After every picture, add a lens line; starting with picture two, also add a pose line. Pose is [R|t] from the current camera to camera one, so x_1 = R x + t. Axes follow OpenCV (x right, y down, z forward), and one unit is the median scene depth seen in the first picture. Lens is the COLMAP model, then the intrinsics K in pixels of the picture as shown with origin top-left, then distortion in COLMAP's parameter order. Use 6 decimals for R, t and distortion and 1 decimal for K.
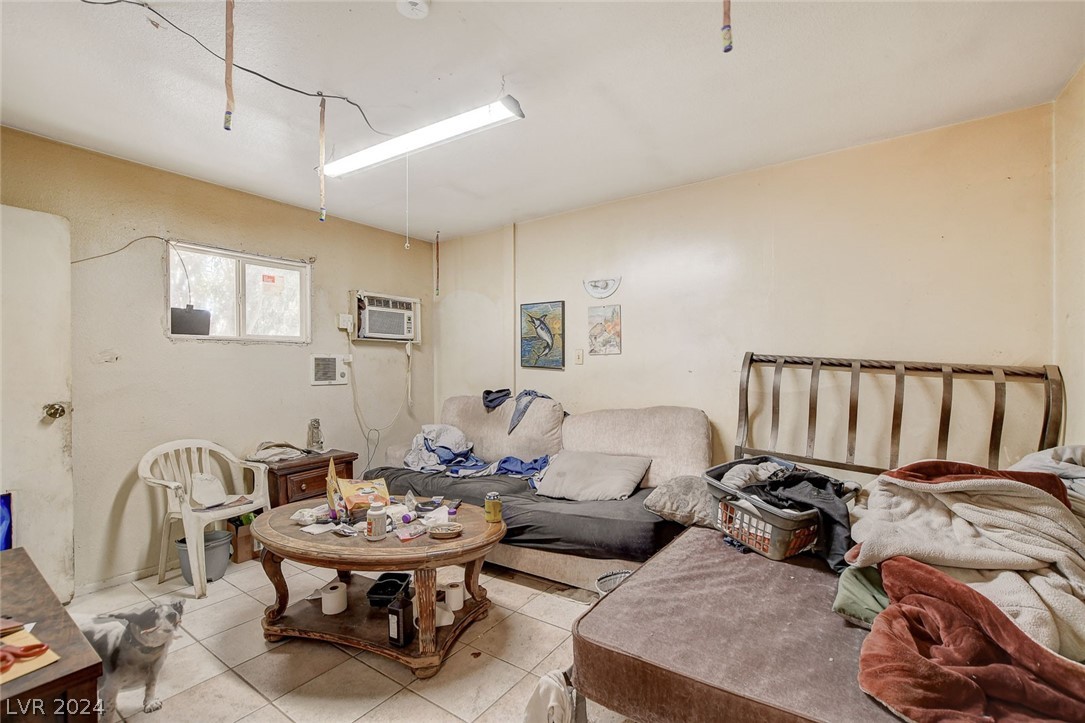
lens RADIAL K [[479.8, 0, 542.7], [0, 479.8, 358.1], [0, 0, 1]] dist [-0.025799, 0.000445]
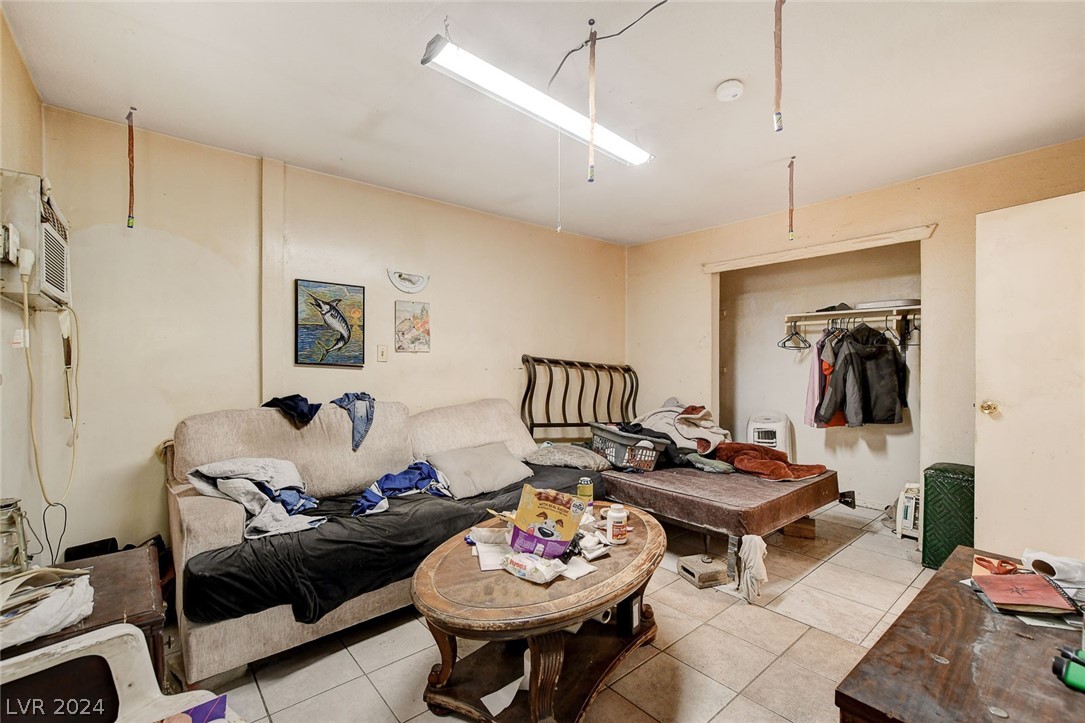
lens RADIAL K [[479.8, 0, 543.3], [0, 479.8, 369.8], [0, 0, 1]] dist [-0.025799, 0.000445]
pose [[0.235364, -0.003895, 0.971900, -0.693319], [-0.020073, 0.999759, 0.008868, 0.013362], [-0.971700, -0.021596, 0.235229, 0.485833]]
